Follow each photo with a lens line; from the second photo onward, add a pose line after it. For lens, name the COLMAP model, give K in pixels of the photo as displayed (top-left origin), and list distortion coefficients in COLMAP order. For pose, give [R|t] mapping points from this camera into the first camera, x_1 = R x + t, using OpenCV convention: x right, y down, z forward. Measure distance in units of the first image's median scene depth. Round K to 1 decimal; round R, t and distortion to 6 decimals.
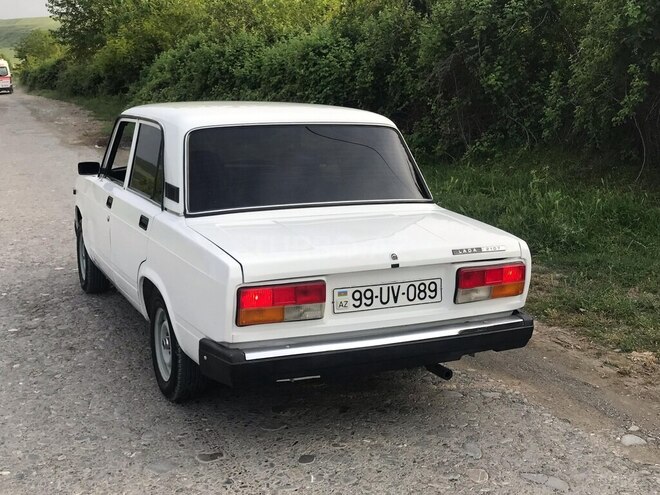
lens RADIAL K [[860.2, 0, 330.0], [0, 860.2, 247.5], [0, 0, 1]] dist [0.123836, -0.443095]
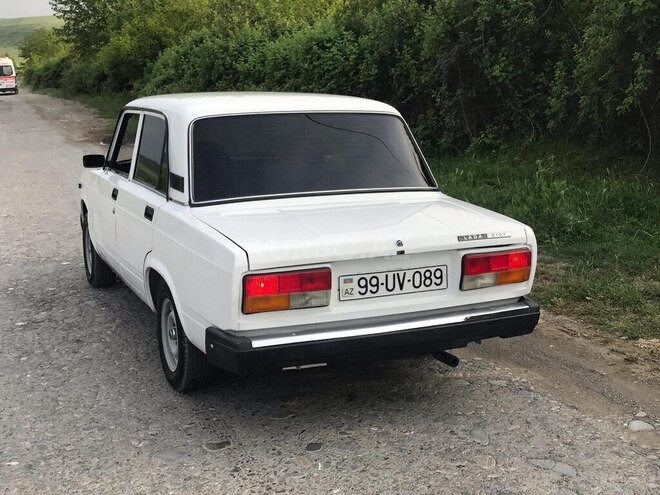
lens RADIAL K [[860.2, 0, 330.0], [0, 860.2, 247.5], [0, 0, 1]] dist [0.123836, -0.443095]
pose [[0.999934, -0.009341, -0.006674, 0.000436], [0.009372, 0.999946, 0.004511, 0.008368], [0.006631, -0.004573, 0.999968, -0.000029]]
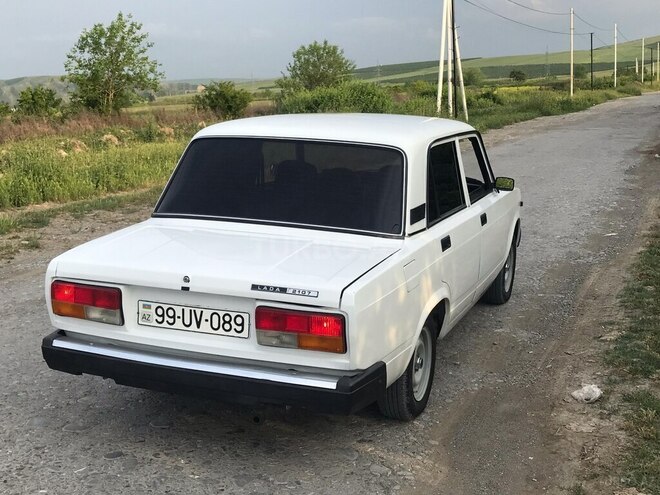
lens RADIAL K [[860.2, 0, 330.0], [0, 860.2, 247.5], [0, 0, 1]] dist [0.123836, -0.443095]
pose [[0.698217, 0.142534, -0.701554, 0.723757], [-0.143936, 0.987917, 0.057463, -0.086904], [0.701267, 0.060858, 0.710296, 0.354567]]
